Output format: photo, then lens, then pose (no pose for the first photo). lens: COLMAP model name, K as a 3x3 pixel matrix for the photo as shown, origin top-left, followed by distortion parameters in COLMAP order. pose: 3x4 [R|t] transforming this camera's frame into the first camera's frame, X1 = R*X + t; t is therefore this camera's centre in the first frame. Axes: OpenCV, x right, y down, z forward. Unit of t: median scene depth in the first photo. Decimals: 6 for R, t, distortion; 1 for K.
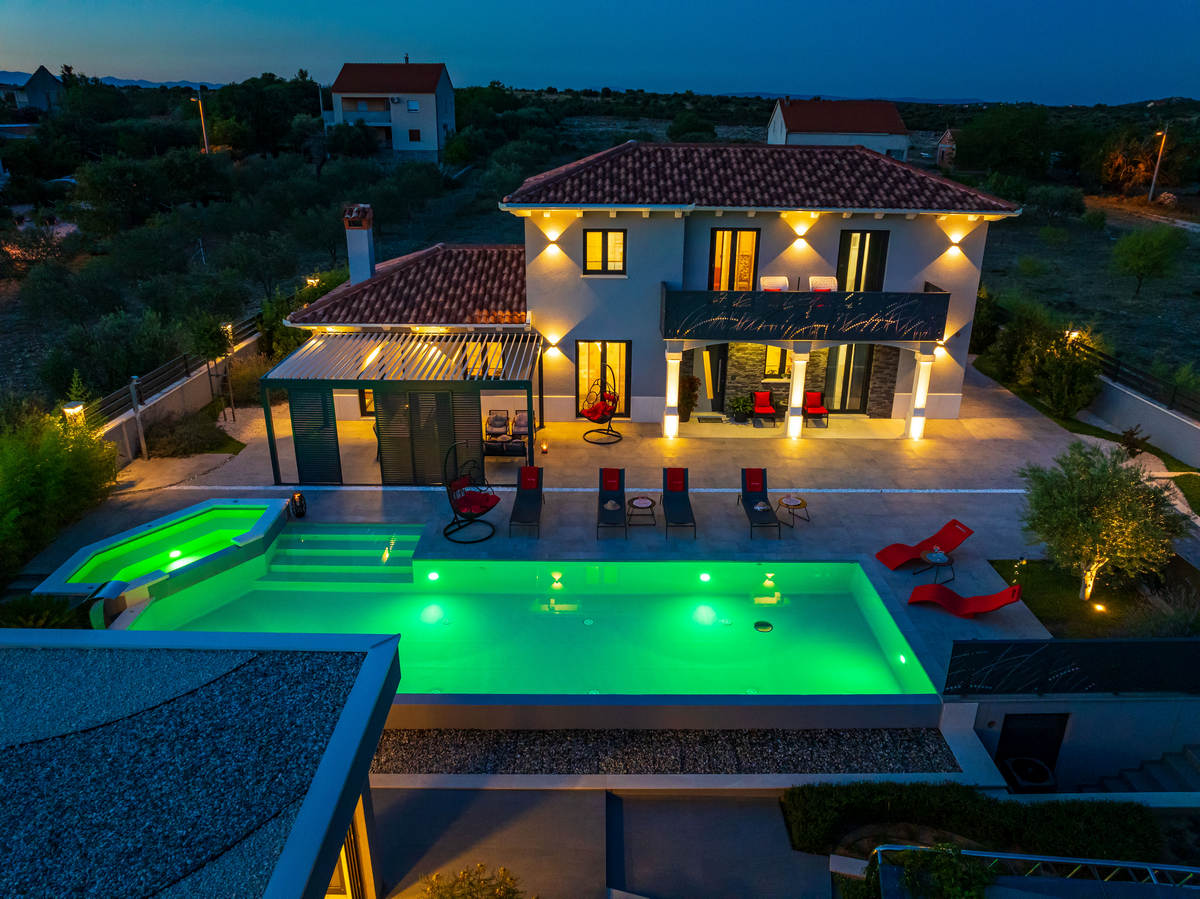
lens RADIAL K [[843.6, 0, 605.3], [0, 843.6, 442.9], [0, 0, 1]] dist [-0.042382, 0.006880]
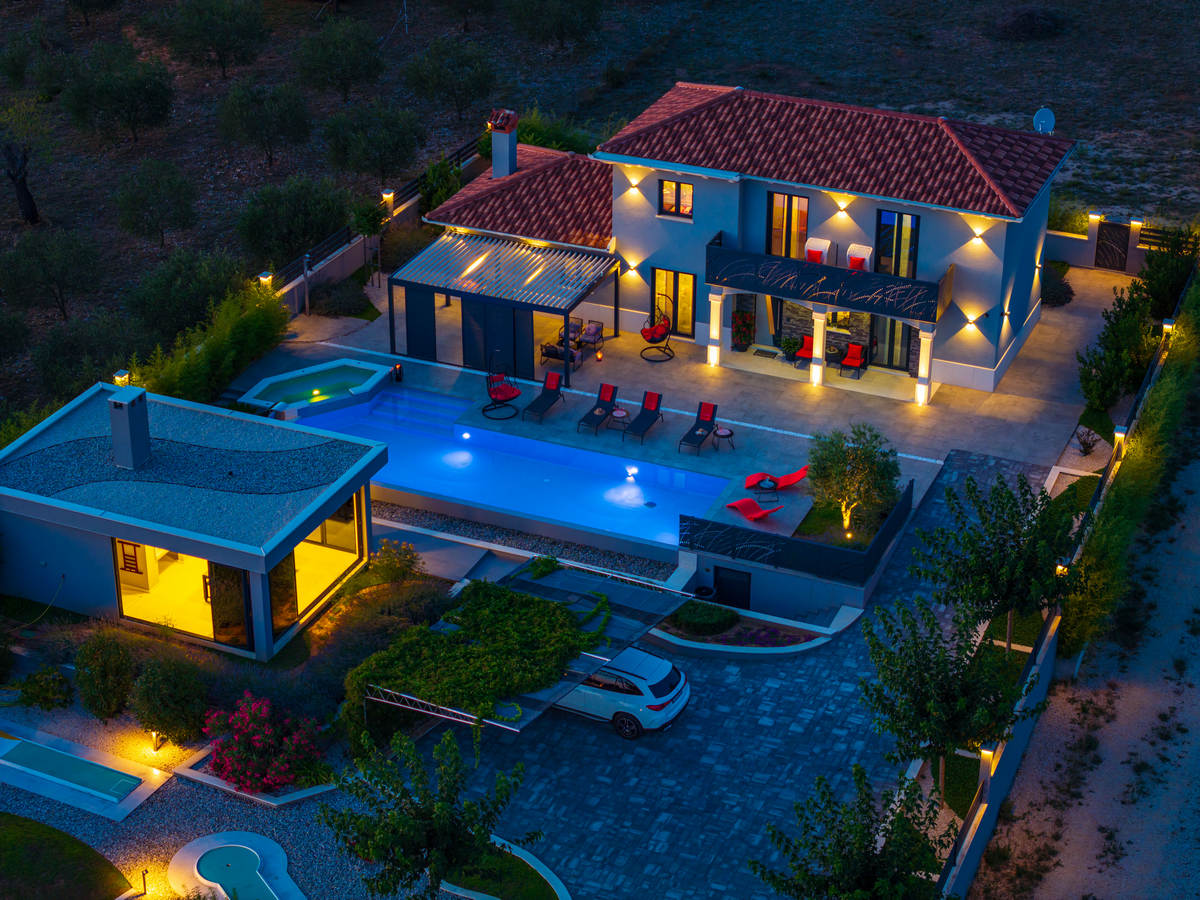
lens RADIAL K [[2403.4, 0, 592.5], [0, 2403.4, 459.6], [0, 0, 1]] dist [-0.097038, 0.000000]
pose [[0.914644, 0.183232, -0.360350, 1.142494], [-0.141268, 0.980054, 0.139773, -0.317583], [0.378774, -0.076937, 0.922286, -2.111671]]
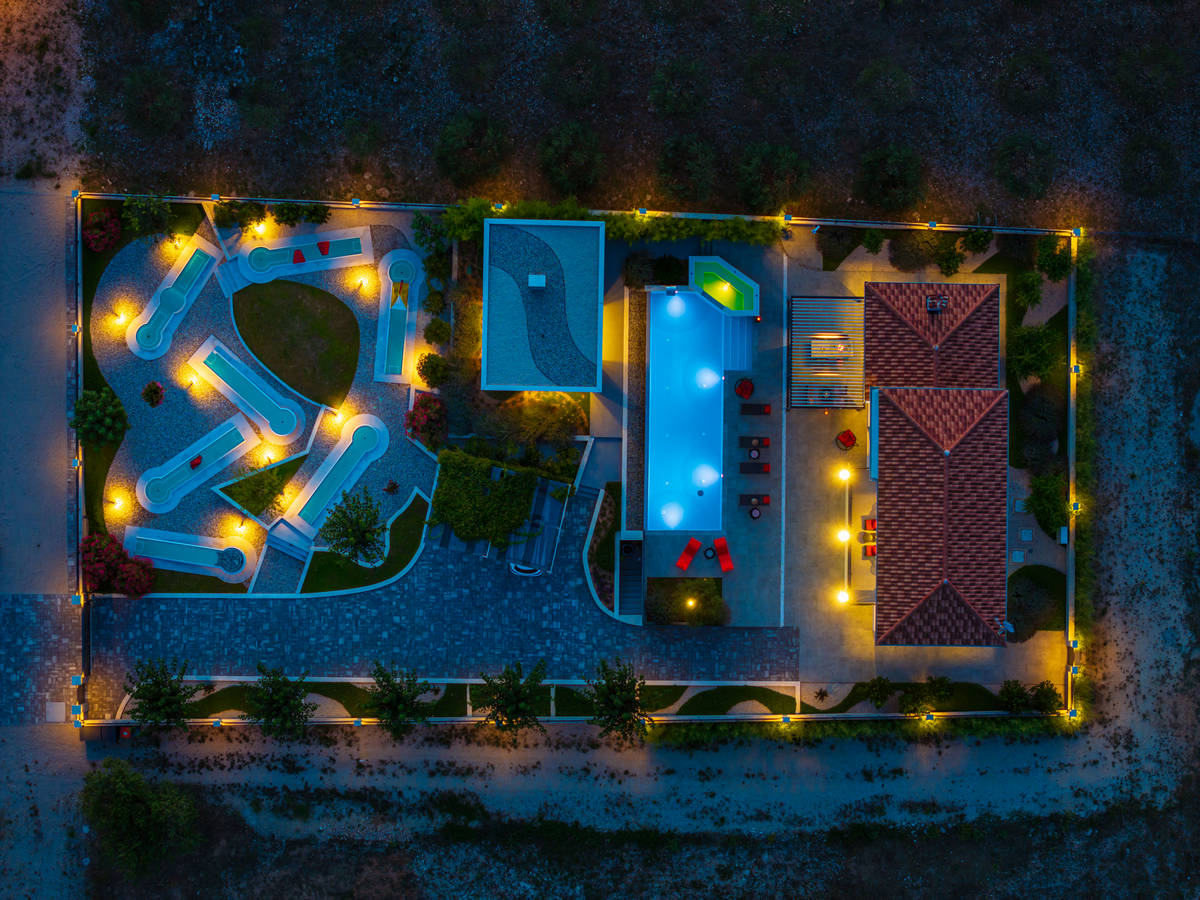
lens RADIAL K [[2403.4, 0, 596.7], [0, 2403.4, 461.4], [0, 0, 1]] dist [-0.097038, 0.000000]
pose [[-0.022841, 0.999200, -0.032833, 0.251911], [-0.363903, 0.022279, 0.931170, -5.220374], [0.931157, 0.033217, 0.363103, -1.670886]]
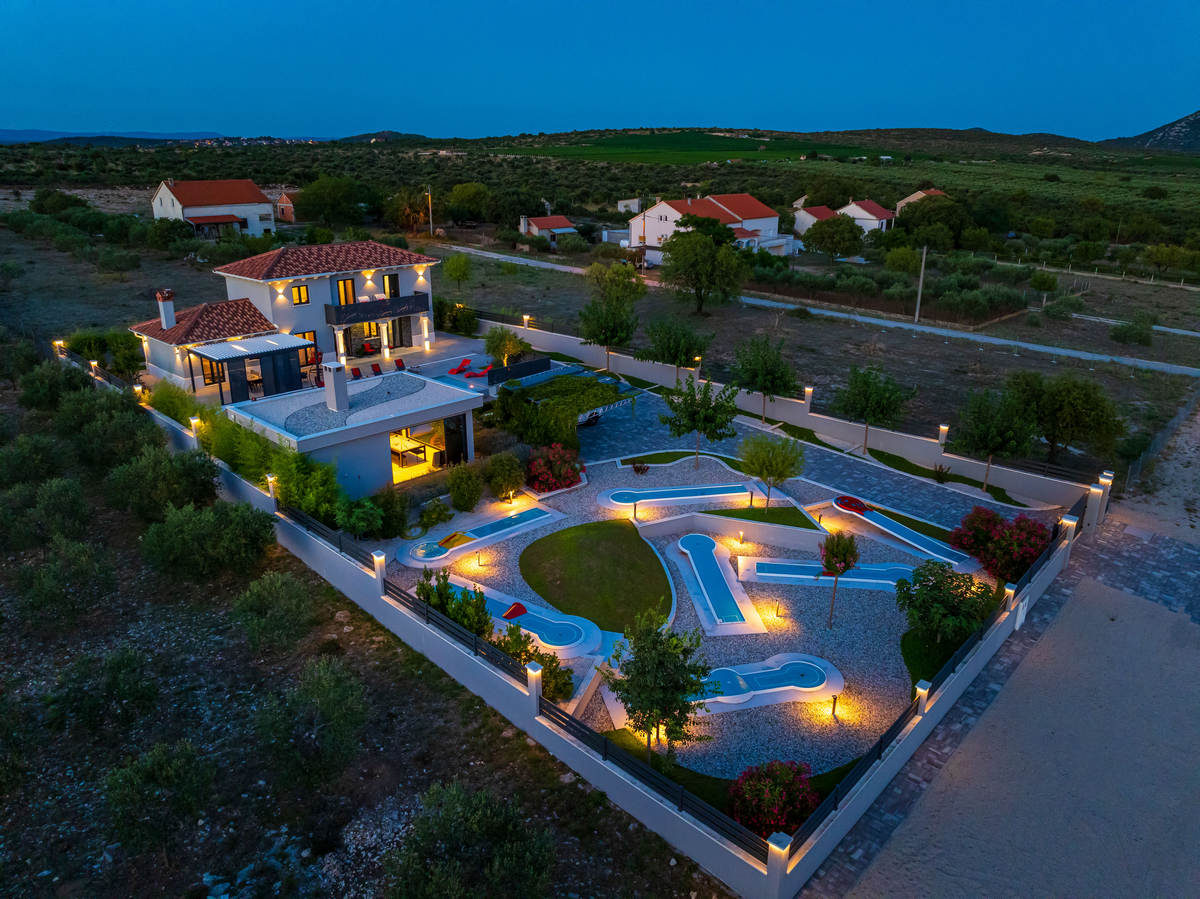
lens RADIAL K [[843.6, 0, 604.4], [0, 843.6, 445.2], [0, 0, 1]] dist [-0.042382, 0.006880]
pose [[0.690493, -0.243779, 0.681022, -1.123877], [0.265944, 0.961113, 0.074399, 0.235808], [-0.672677, 0.129742, 0.728473, -1.260871]]
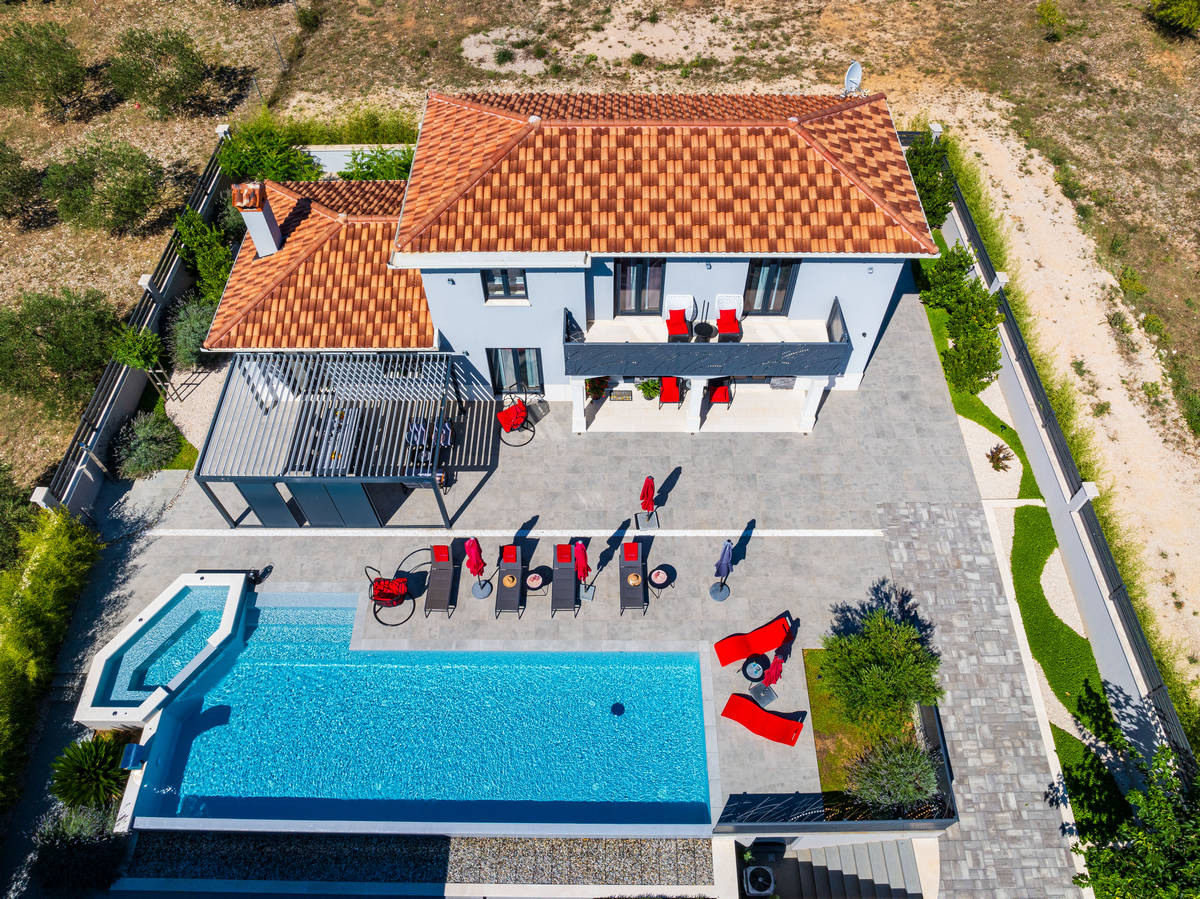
lens RADIAL K [[843.6, 0, 604.1], [0, 843.6, 439.3], [0, 0, 1]] dist [-0.042382, 0.006880]
pose [[0.999839, 0.003676, -0.017577, 0.131302], [0.006602, 0.835014, 0.550189, -0.606141], [0.016700, -0.550216, 0.834855, 0.083117]]
